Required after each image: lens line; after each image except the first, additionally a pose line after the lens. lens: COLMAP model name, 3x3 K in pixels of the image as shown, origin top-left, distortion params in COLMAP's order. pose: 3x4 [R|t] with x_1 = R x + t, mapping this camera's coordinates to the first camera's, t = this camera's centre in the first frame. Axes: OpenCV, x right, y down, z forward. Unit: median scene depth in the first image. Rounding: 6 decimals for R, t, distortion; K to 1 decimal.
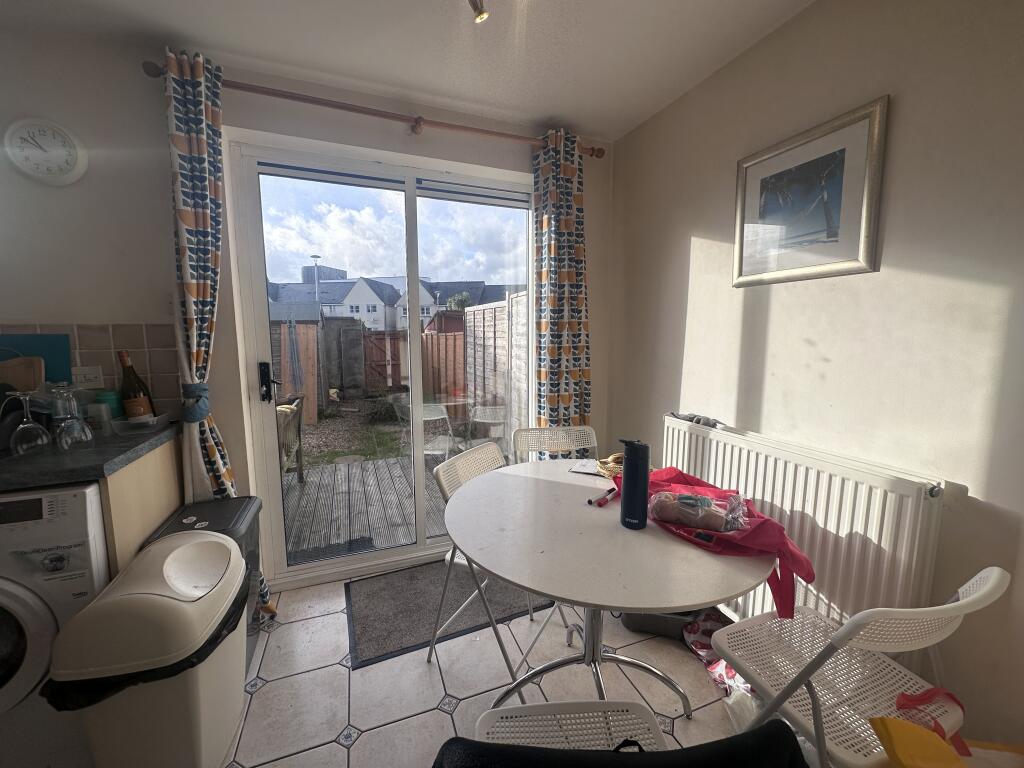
lens RADIAL K [[408.9, 0, 511.8], [0, 408.9, 382.5], [0, 0, 1]] dist [-0.002022, 0.000316]
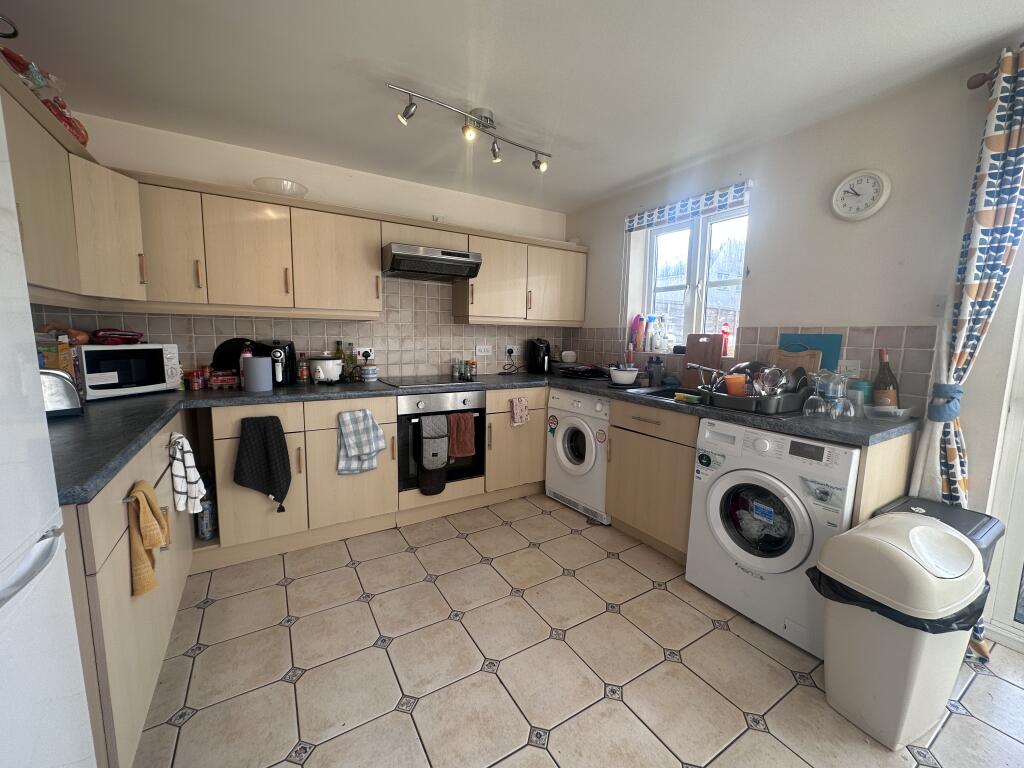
lens RADIAL K [[408.9, 0, 511.0], [0, 408.9, 382.3], [0, 0, 1]] dist [-0.002022, 0.000316]
pose [[0.175557, 0.123835, -0.976650, 0.018087], [-0.132648, 0.985986, 0.101175, 0.040503], [0.975492, 0.111788, 0.189524, -0.254996]]
